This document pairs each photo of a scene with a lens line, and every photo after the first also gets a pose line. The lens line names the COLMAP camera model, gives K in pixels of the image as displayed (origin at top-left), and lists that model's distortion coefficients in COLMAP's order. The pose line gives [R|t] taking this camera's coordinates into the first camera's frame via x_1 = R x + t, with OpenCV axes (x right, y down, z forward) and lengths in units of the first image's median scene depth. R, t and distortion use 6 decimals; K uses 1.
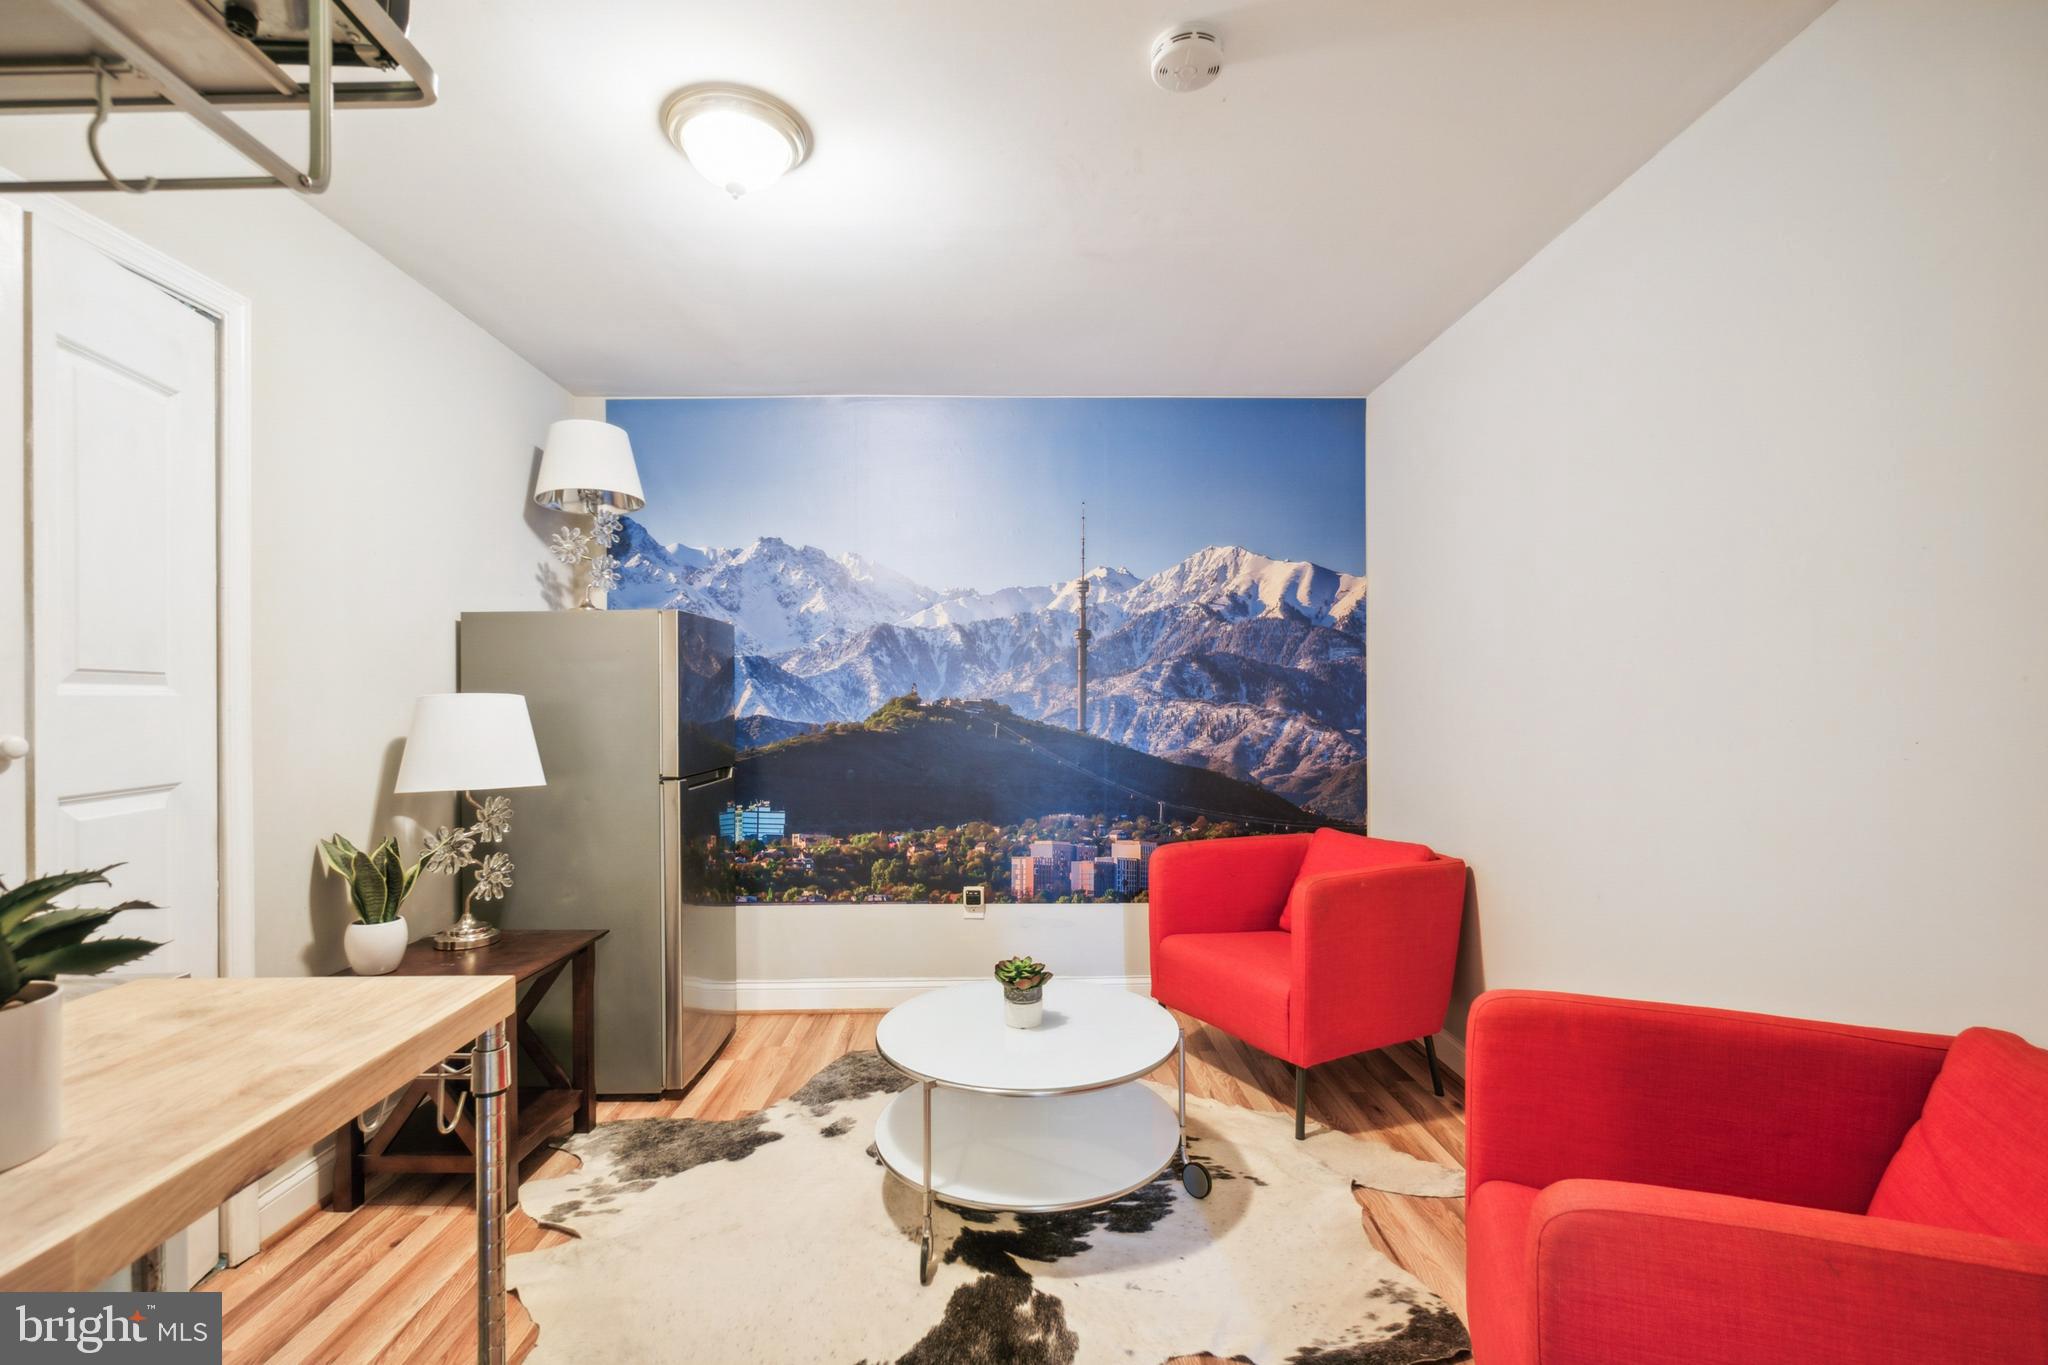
lens RADIAL K [[932.3, 0, 1023.4], [0, 932.3, 685.2], [0, 0, 1]] dist [0.006153, -0.000964]
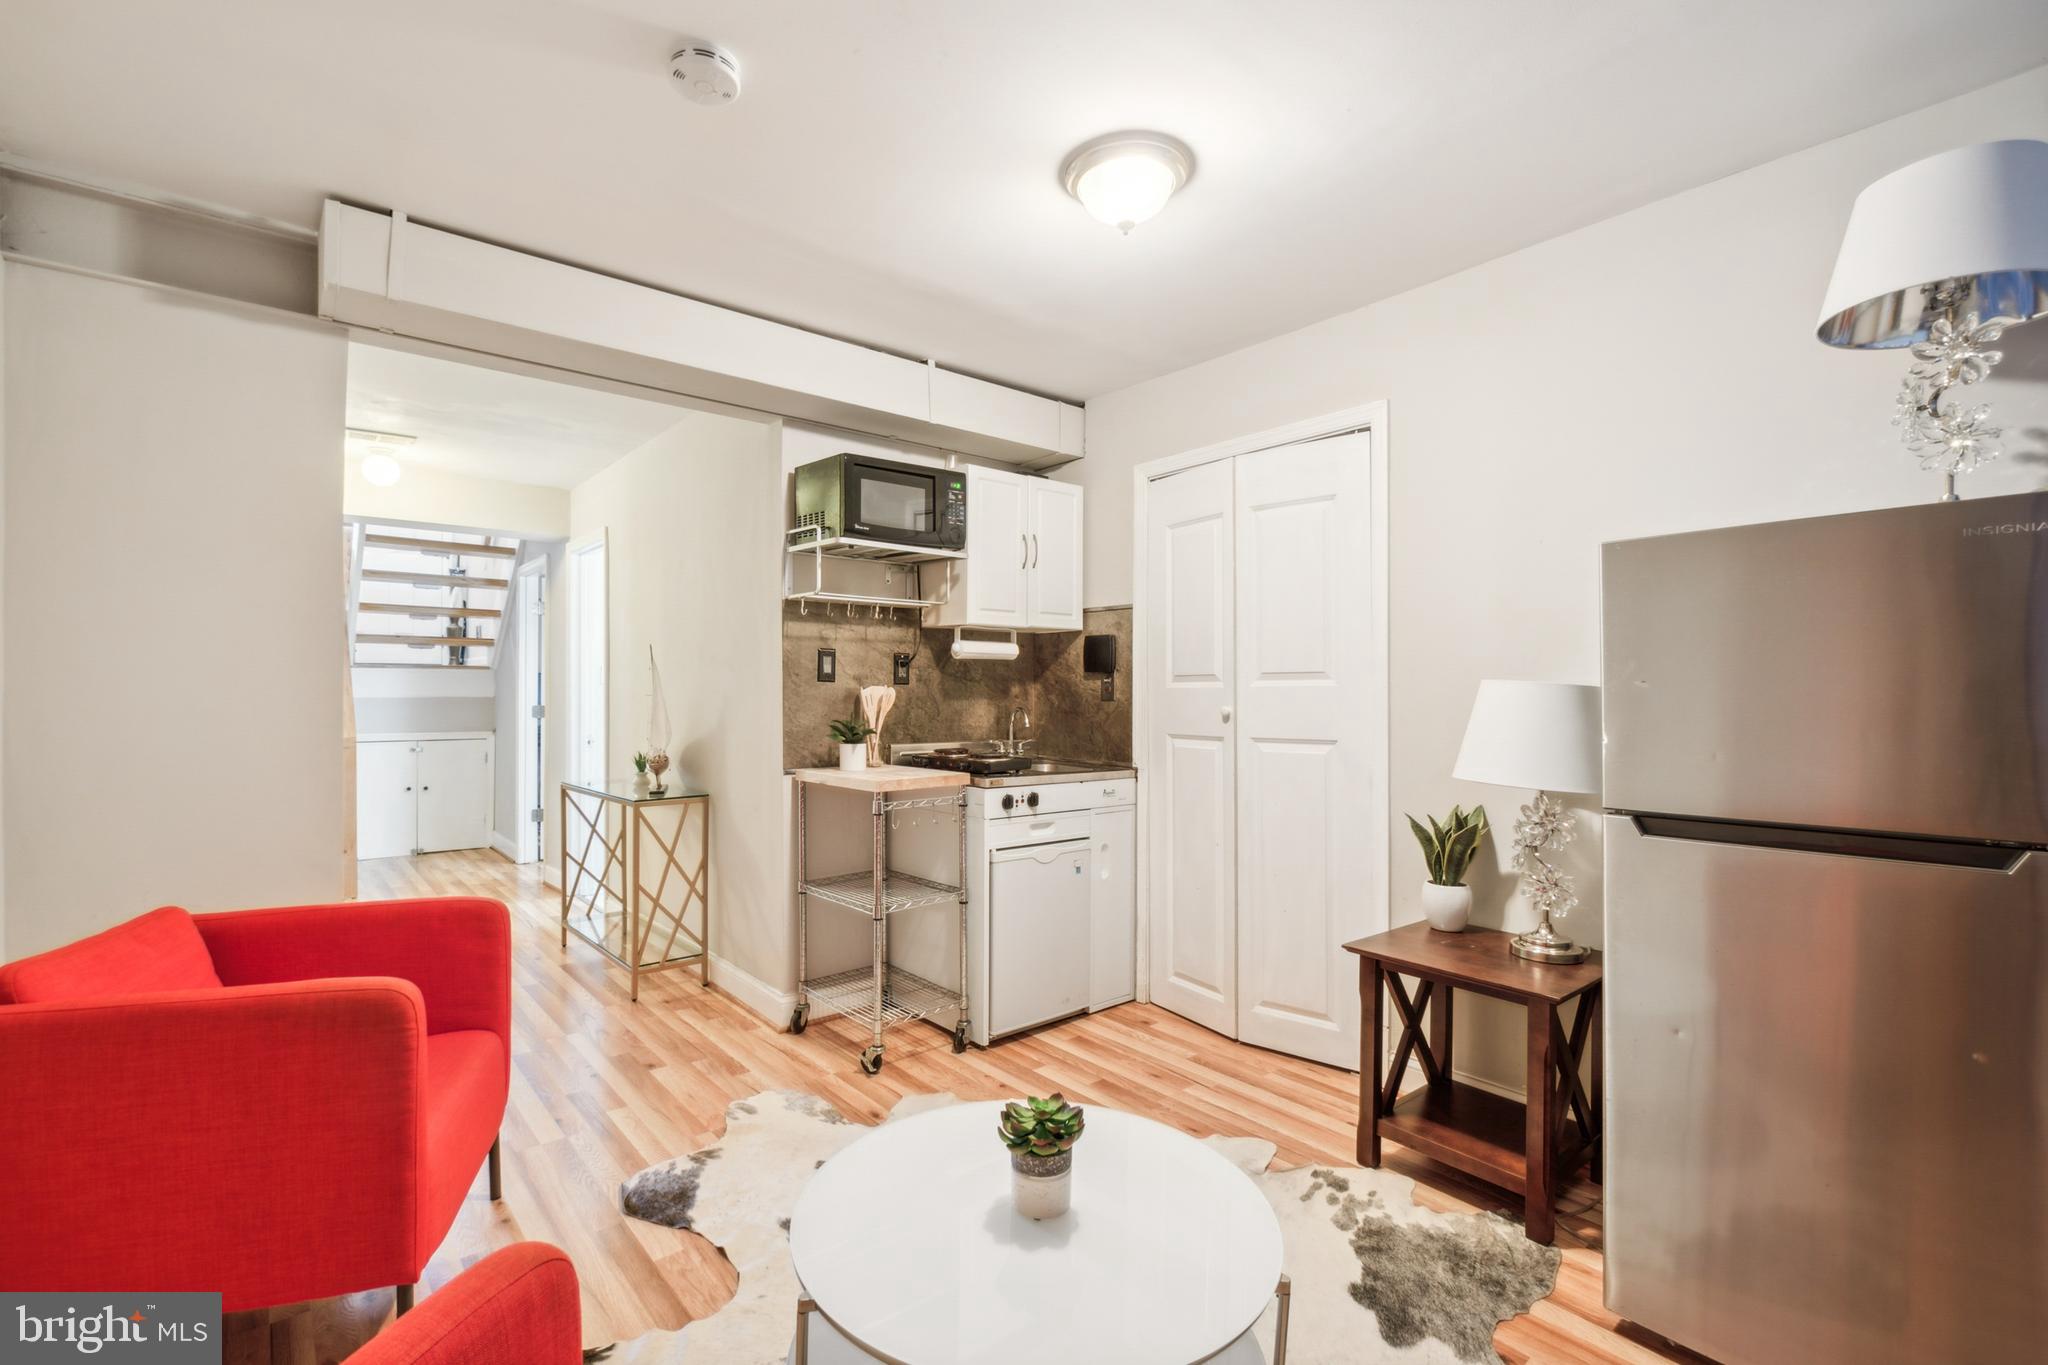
lens RADIAL K [[932.3, 0, 1025.6], [0, 932.3, 691.4], [0, 0, 1]] dist [0.006153, -0.000964]
pose [[-0.775127, -0.001179, -0.631804, 0.398018], [0.005152, 0.999953, -0.008187, 0.024517], [0.631784, -0.009601, -0.775085, 1.482153]]
